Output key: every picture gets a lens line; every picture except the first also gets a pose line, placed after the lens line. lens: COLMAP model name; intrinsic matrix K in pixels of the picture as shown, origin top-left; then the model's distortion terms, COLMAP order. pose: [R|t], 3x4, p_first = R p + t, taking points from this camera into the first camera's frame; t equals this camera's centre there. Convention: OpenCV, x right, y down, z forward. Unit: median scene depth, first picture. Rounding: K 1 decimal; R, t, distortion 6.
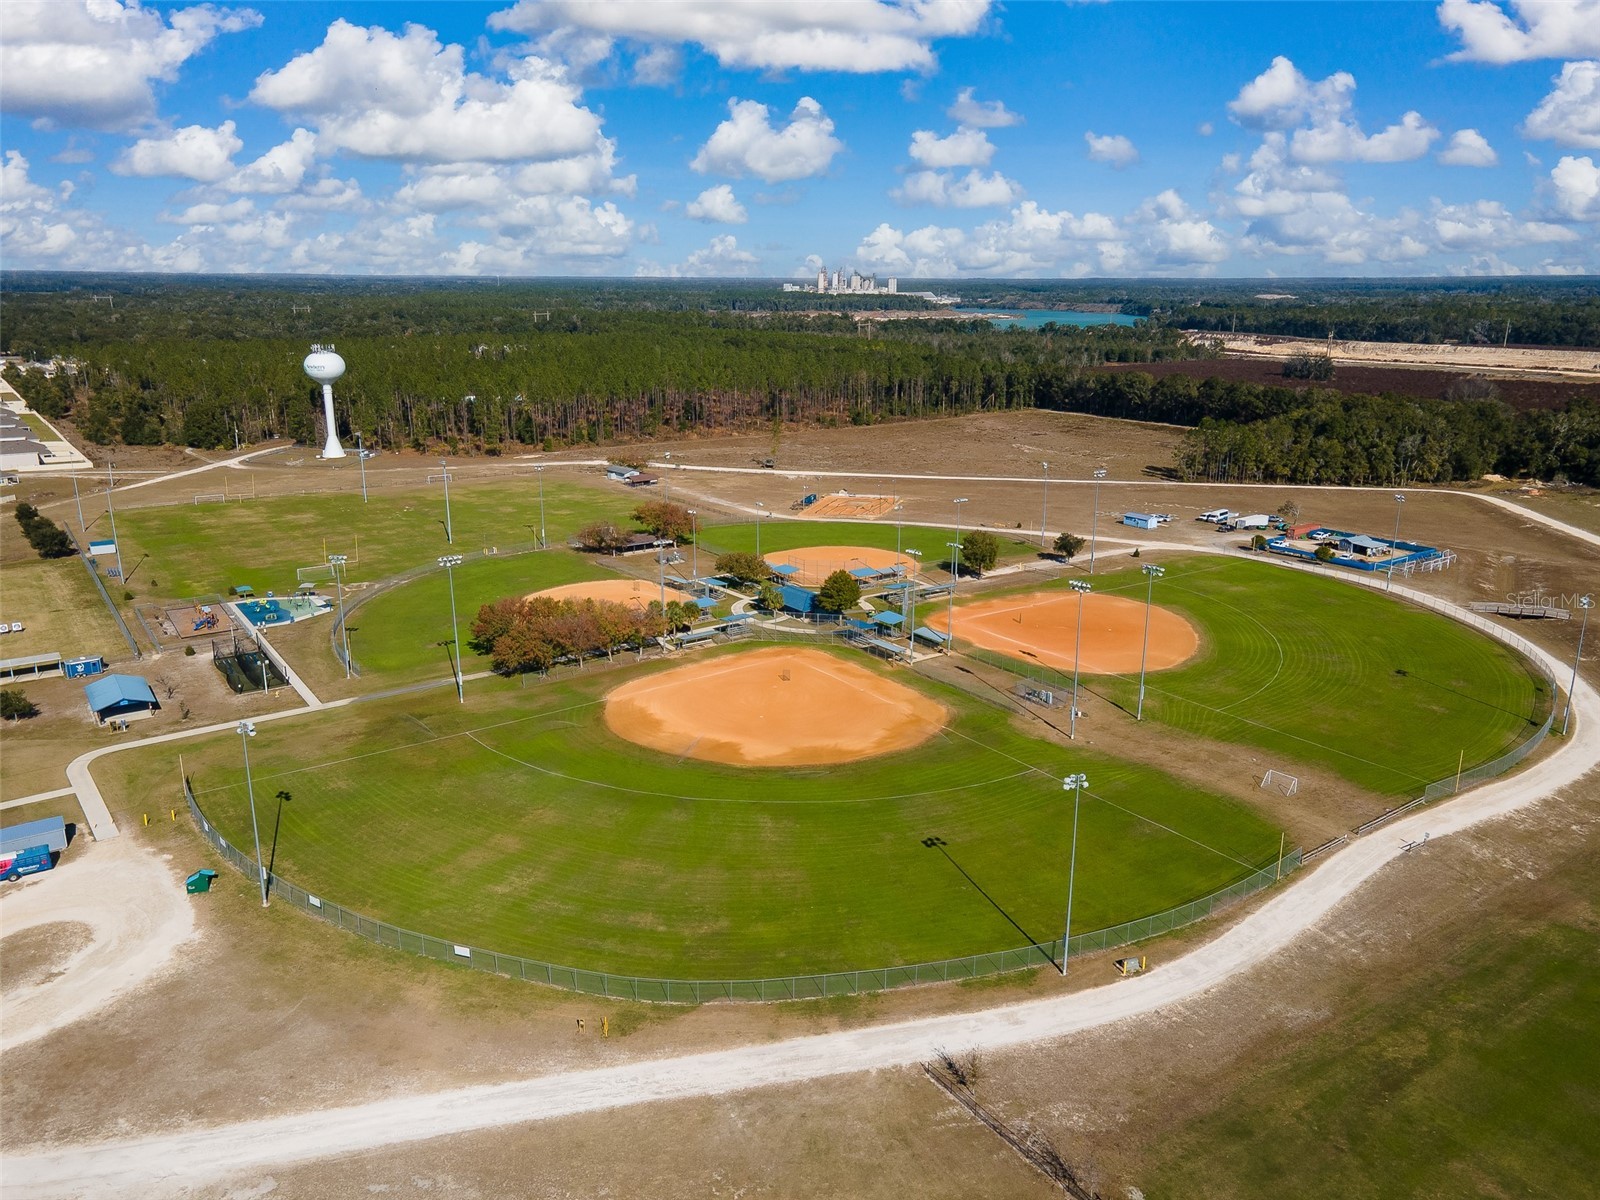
lens RADIAL K [[1176.1, 0, 800.0], [0, 1176.1, 600.0], [0, 0, 1]] dist [0.048514, -0.023147]
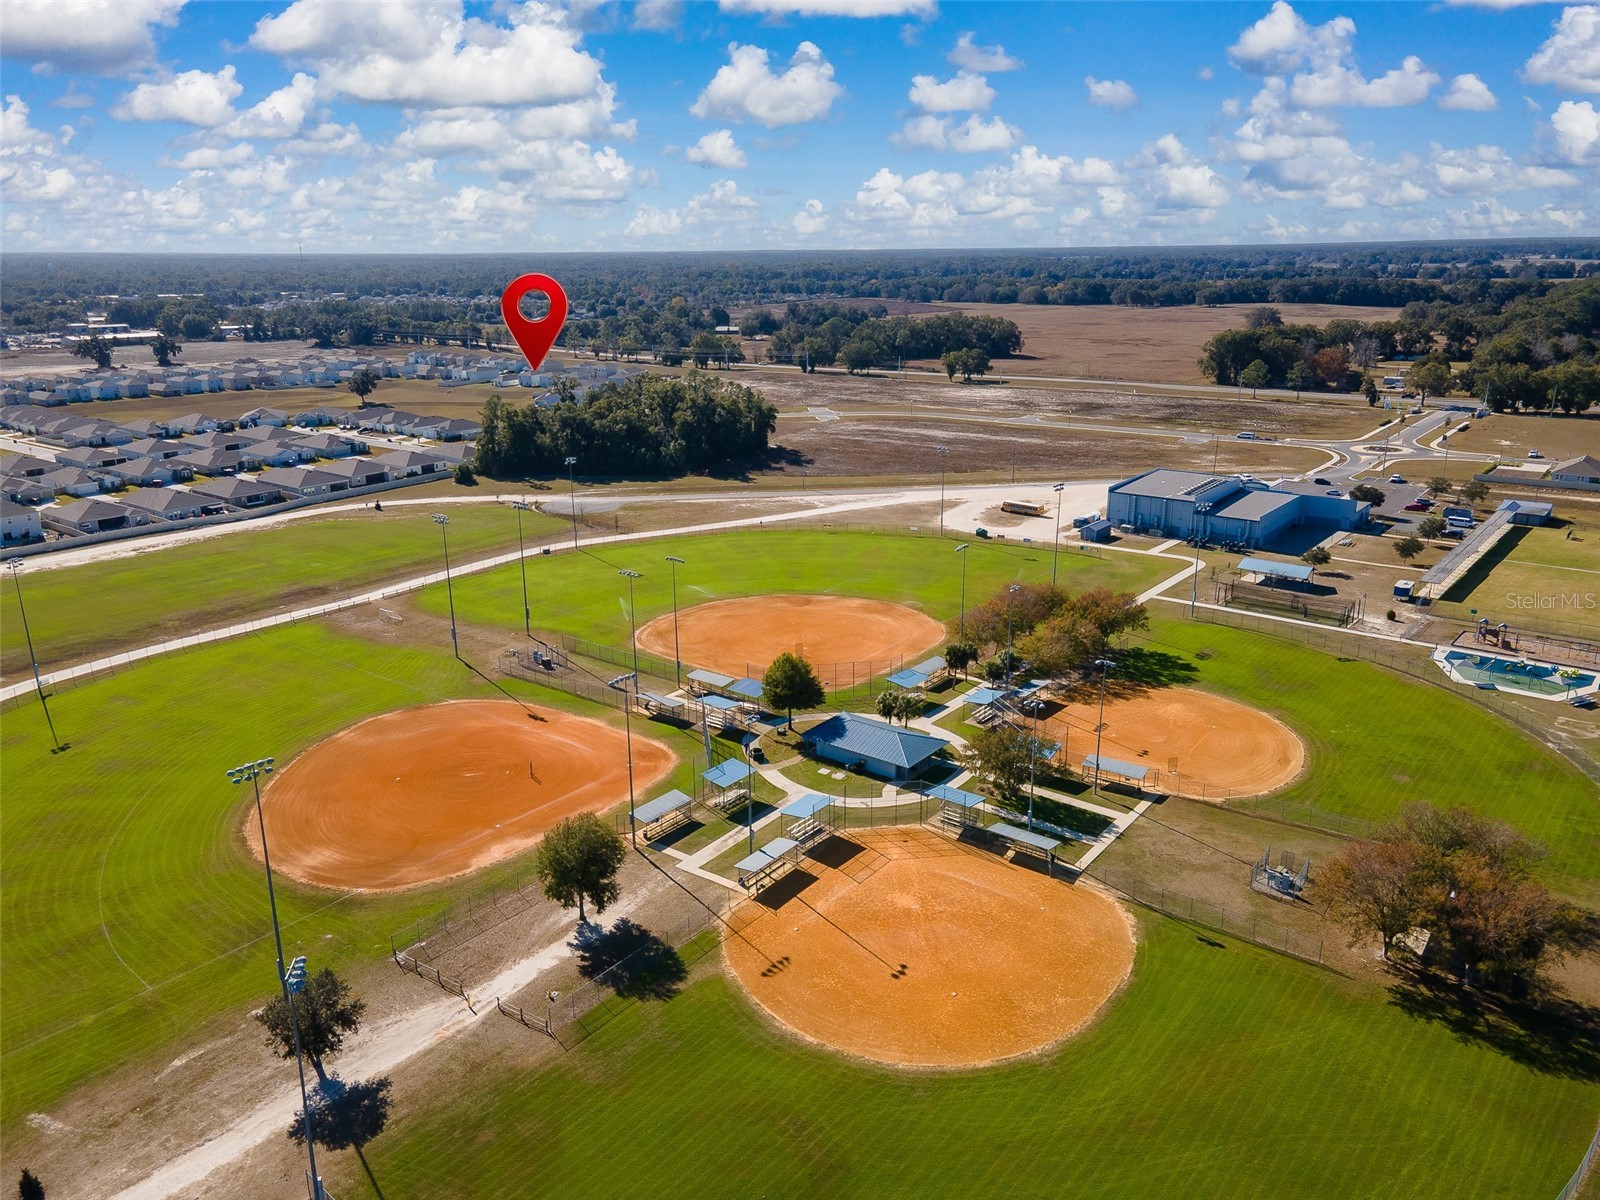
lens RADIAL K [[1176.1, 0, 800.0], [0, 1176.1, 600.0], [0, 0, 1]] dist [0.048514, -0.023147]
pose [[-0.961523, 0.080818, -0.262567, 0.227071], [-0.070746, 0.850675, 0.520909, -0.449614], [0.265458, 0.519442, -0.812227, 1.657092]]
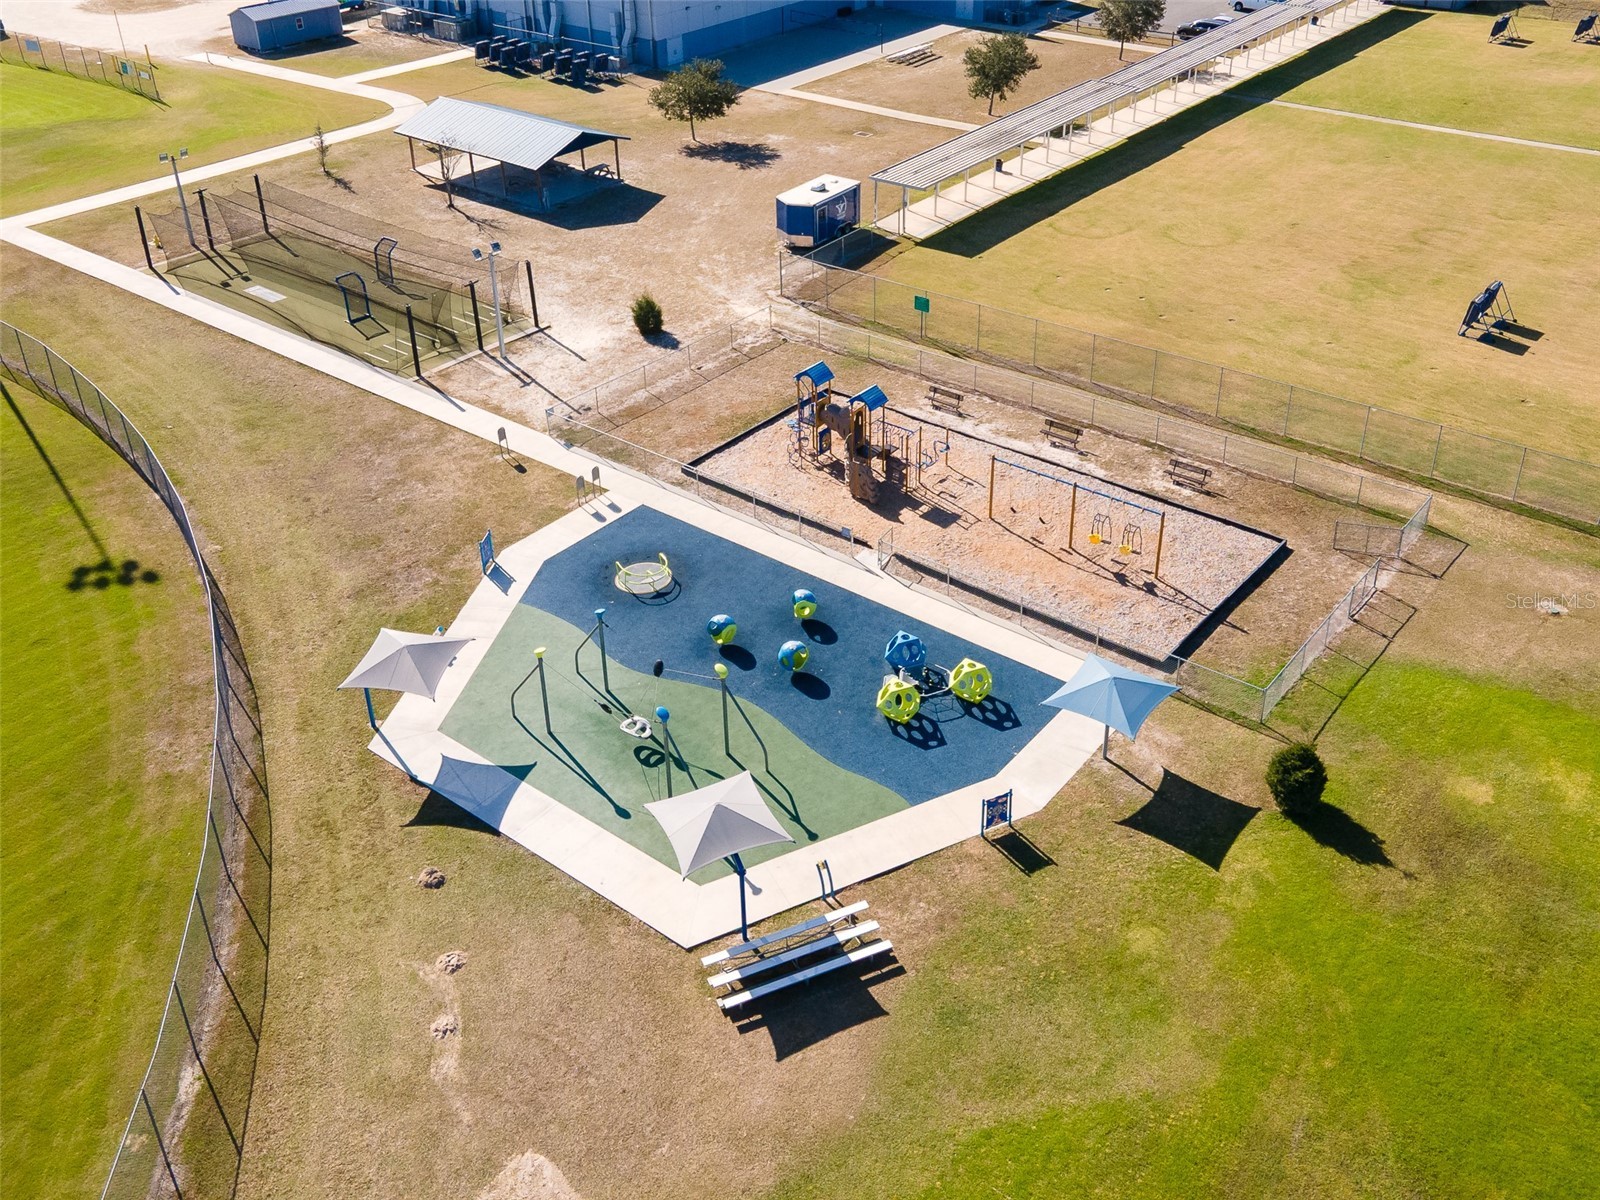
lens RADIAL K [[1379.1, 0, 800.0], [0, 1379.1, 600.0], [0, 0, 1]] dist [0.000974, -0.001926]
pose [[-0.960241, 0.163170, -0.226524, -0.458764], [-0.067494, 0.651653, 0.755509, -0.157428], [0.270891, 0.740759, -0.614730, 1.243433]]
